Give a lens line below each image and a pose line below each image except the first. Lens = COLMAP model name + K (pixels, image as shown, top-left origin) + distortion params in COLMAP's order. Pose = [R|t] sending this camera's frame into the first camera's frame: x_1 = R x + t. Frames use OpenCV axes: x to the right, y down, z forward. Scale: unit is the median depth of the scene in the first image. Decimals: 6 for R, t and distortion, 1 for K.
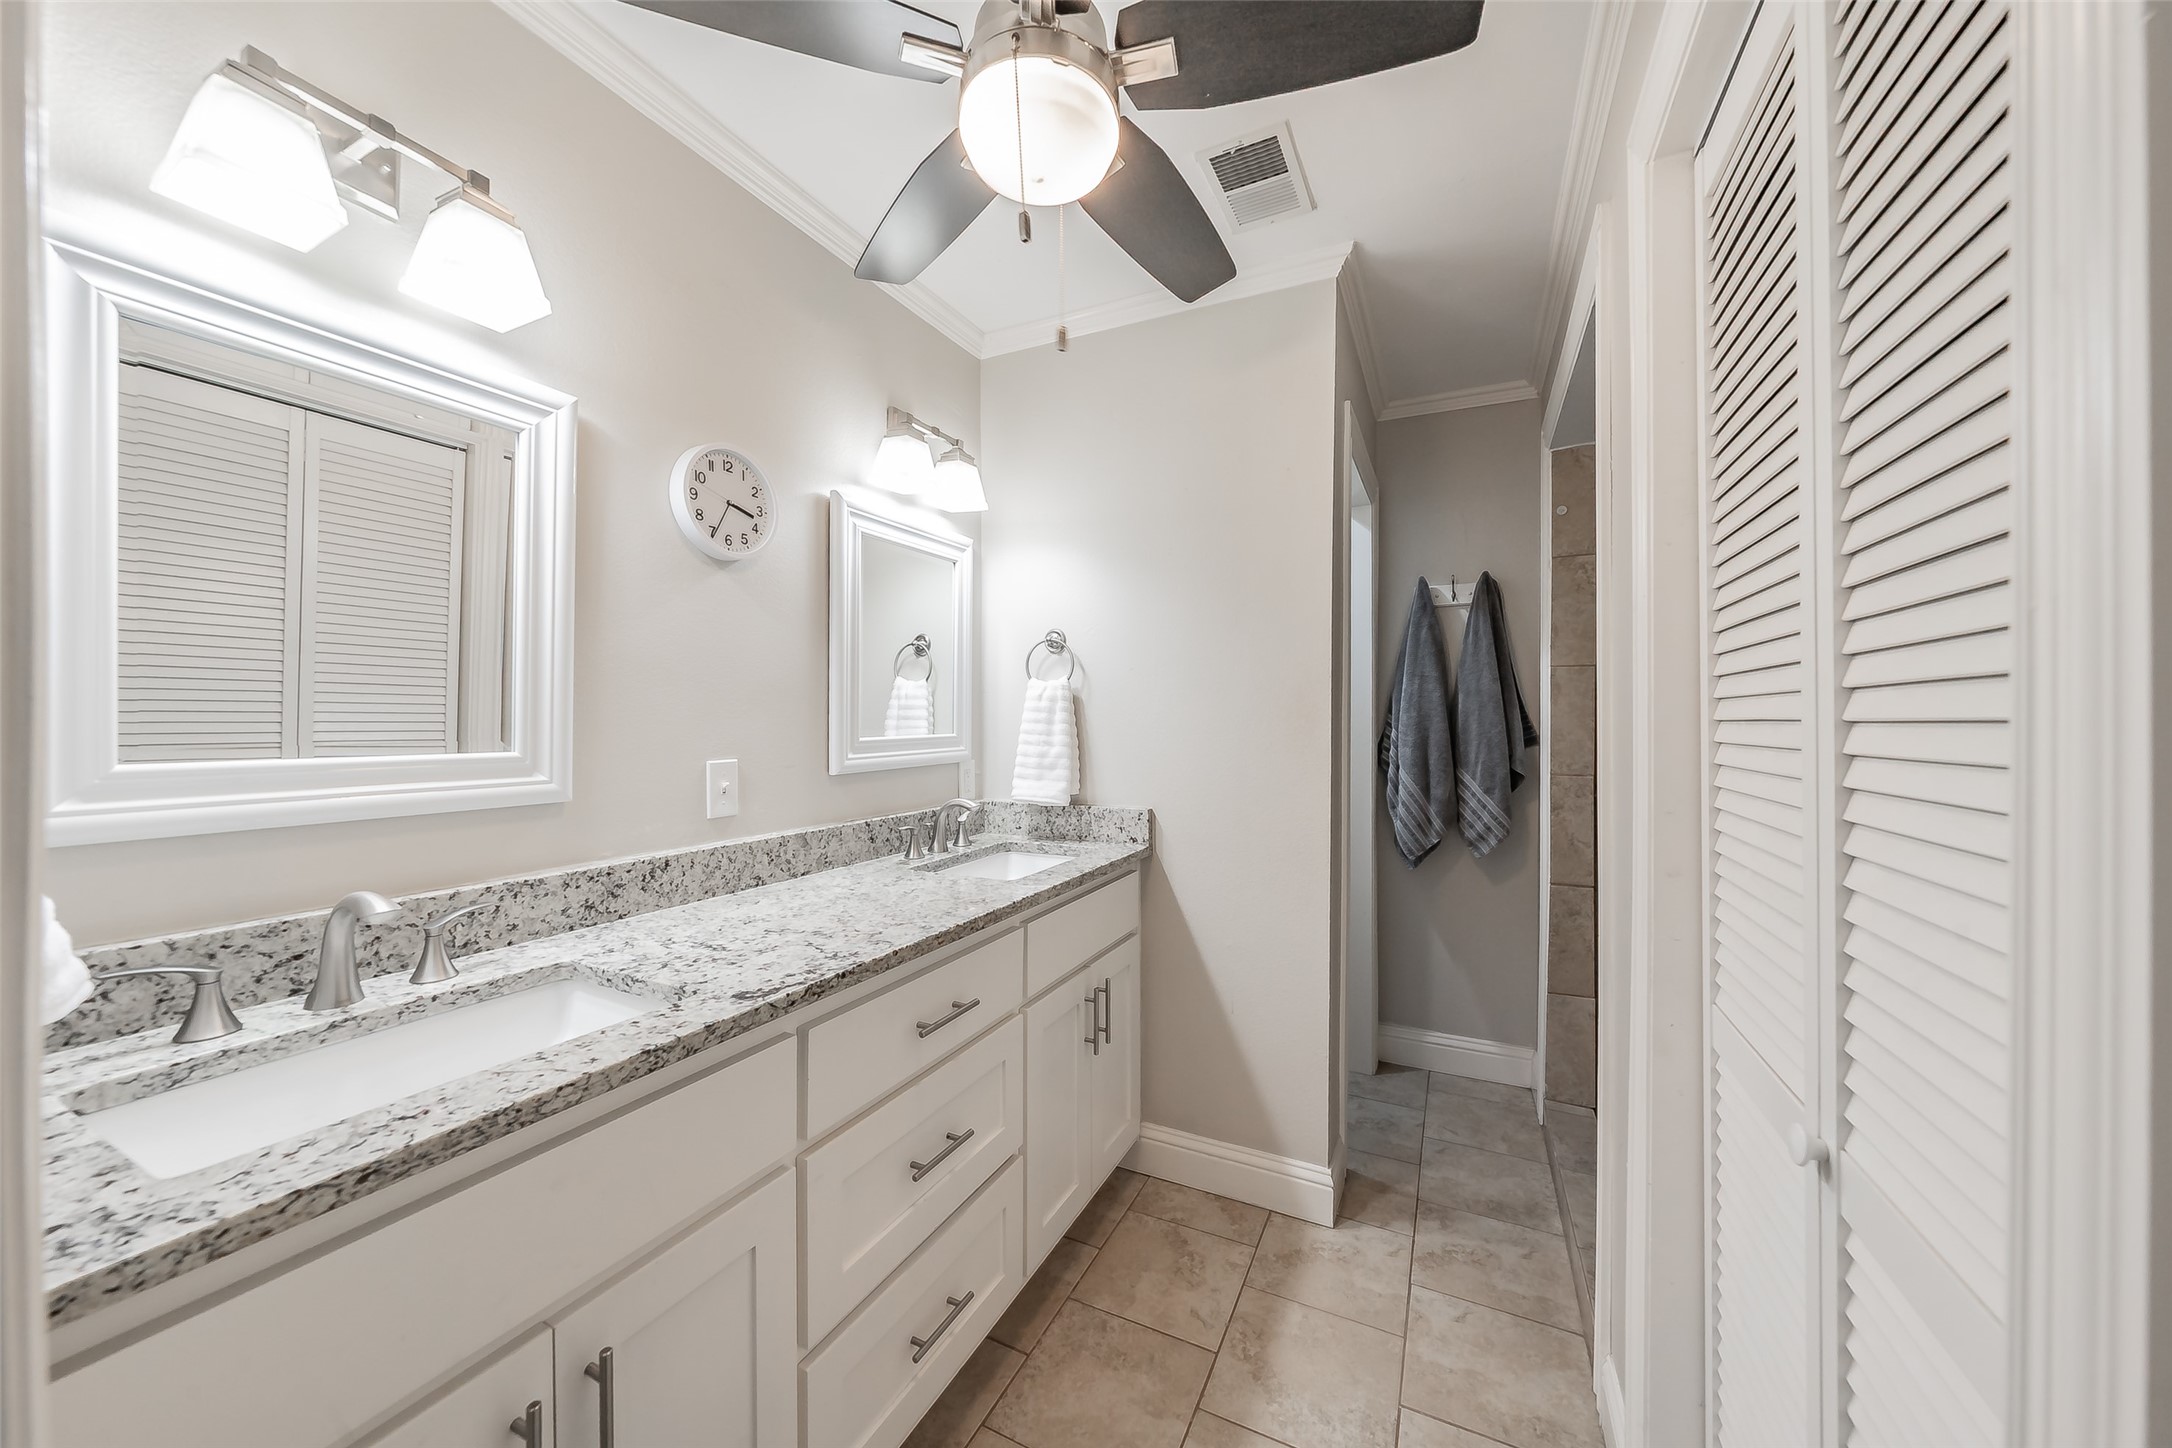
lens RADIAL K [[777.7, 0, 1069.4], [0, 777.7, 723.1], [0, 0, 1]] dist [0.001191, 0.000586]
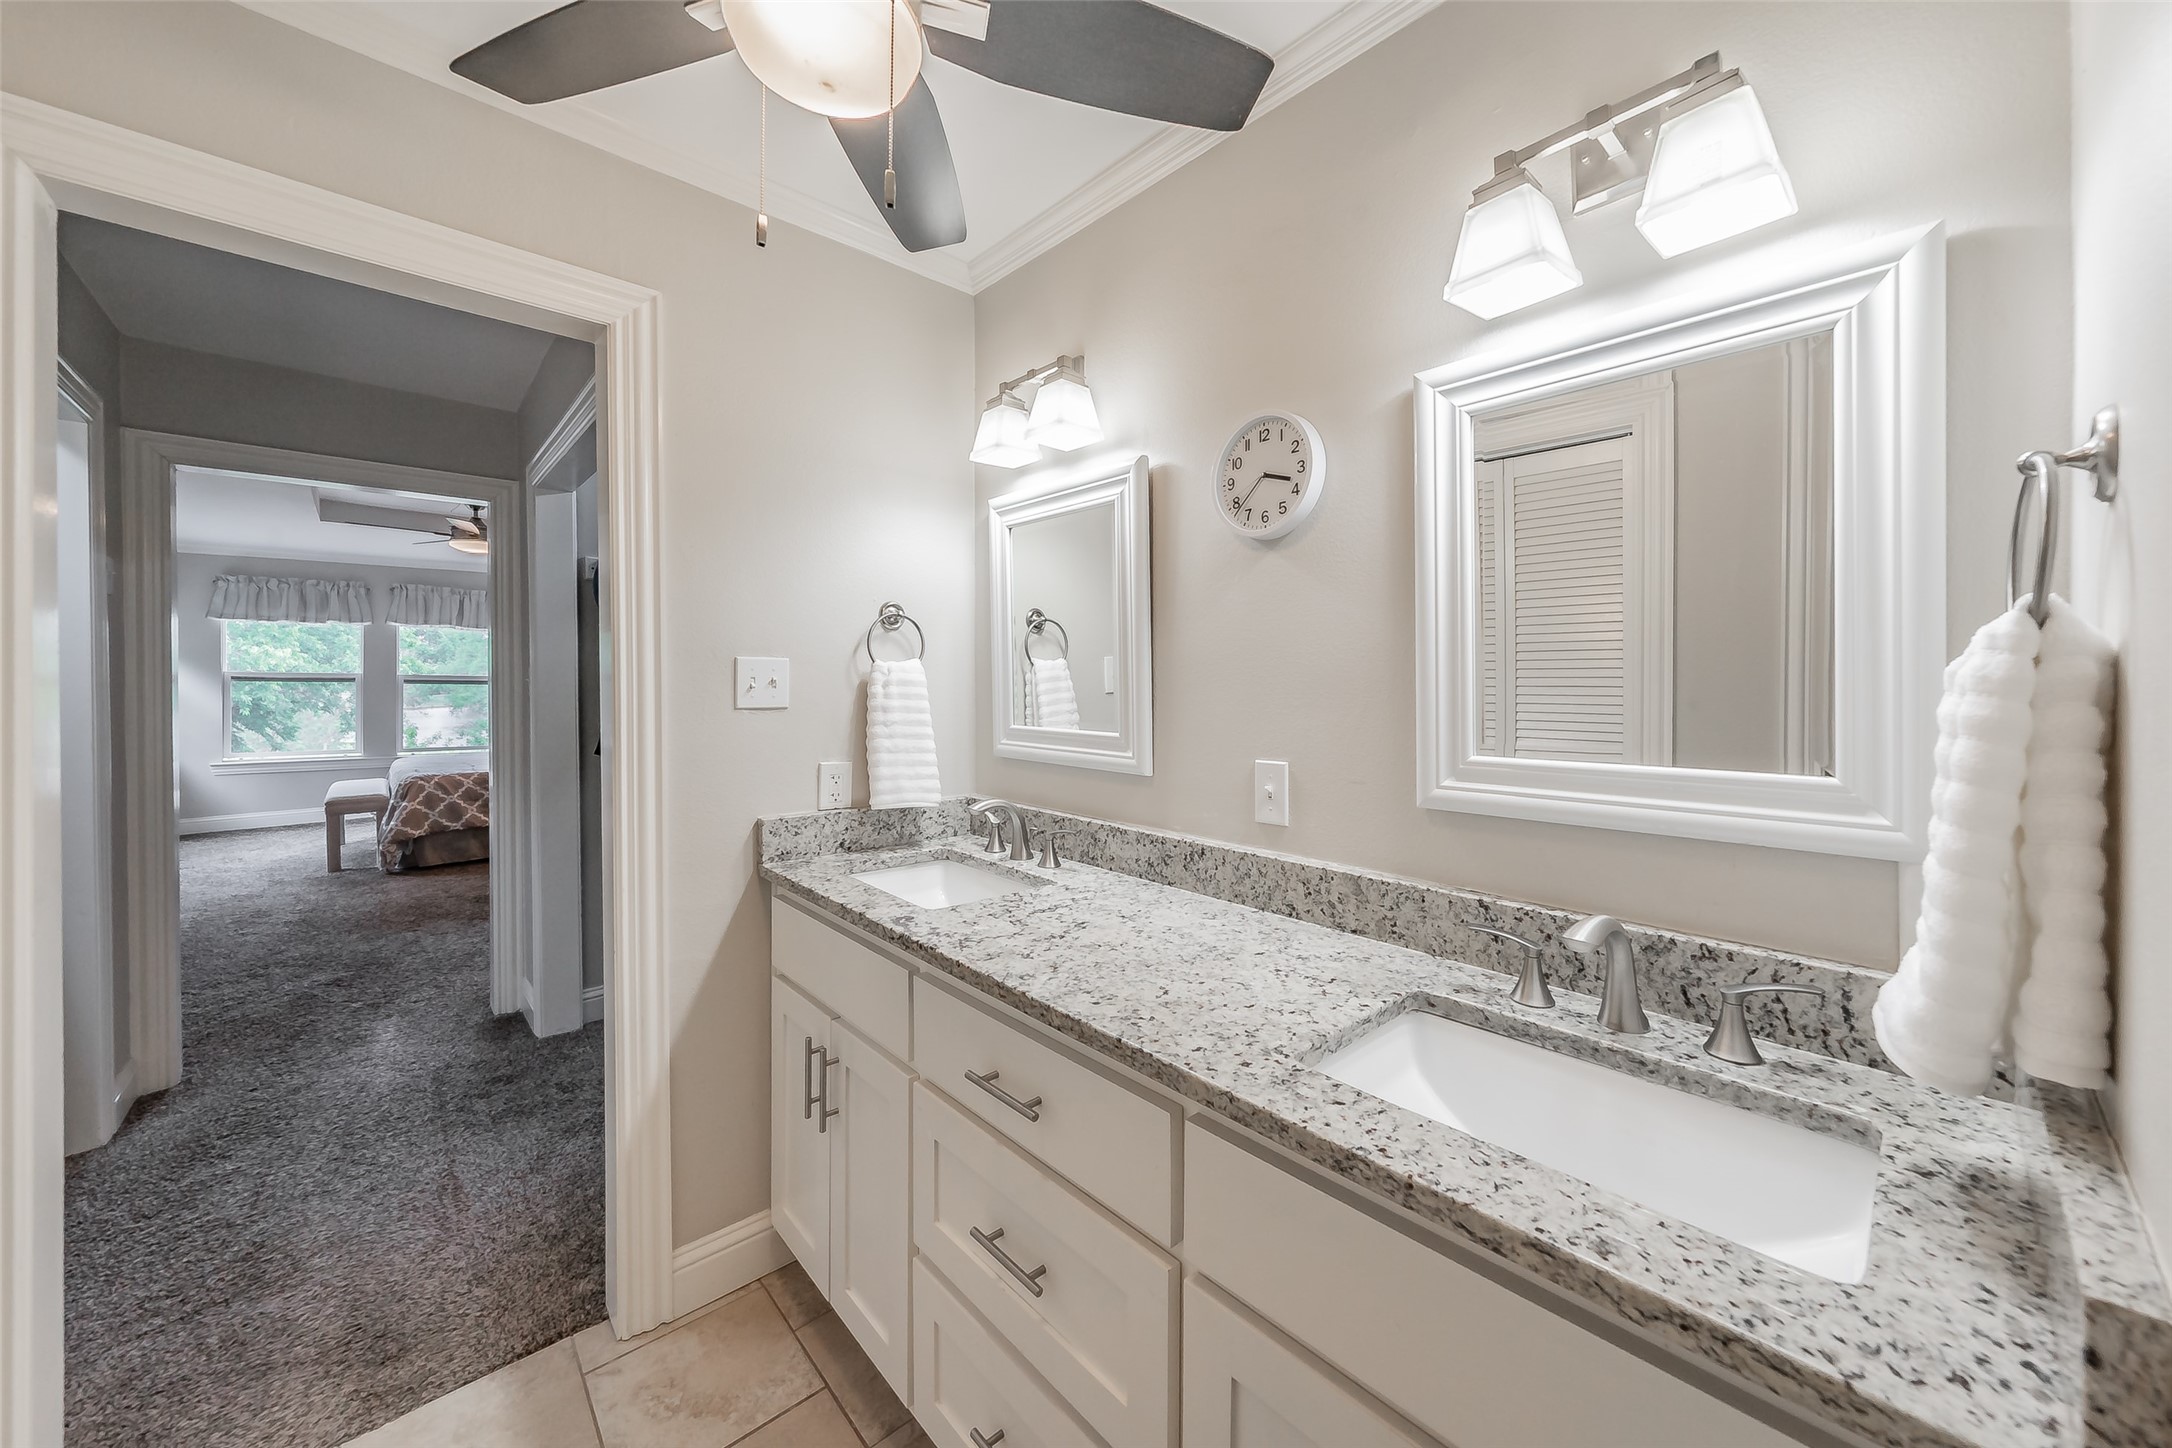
lens RADIAL K [[775.4, 0, 1092.8], [0, 775.4, 681.7], [0, 0, 1]] dist [0.000279, 0.000027]
pose [[-0.344032, -0.002239, -0.938955, 0.477503], [-0.008648, 0.999962, 0.000784, -0.043837], [0.938918, 0.008390, -0.344038, 1.136169]]
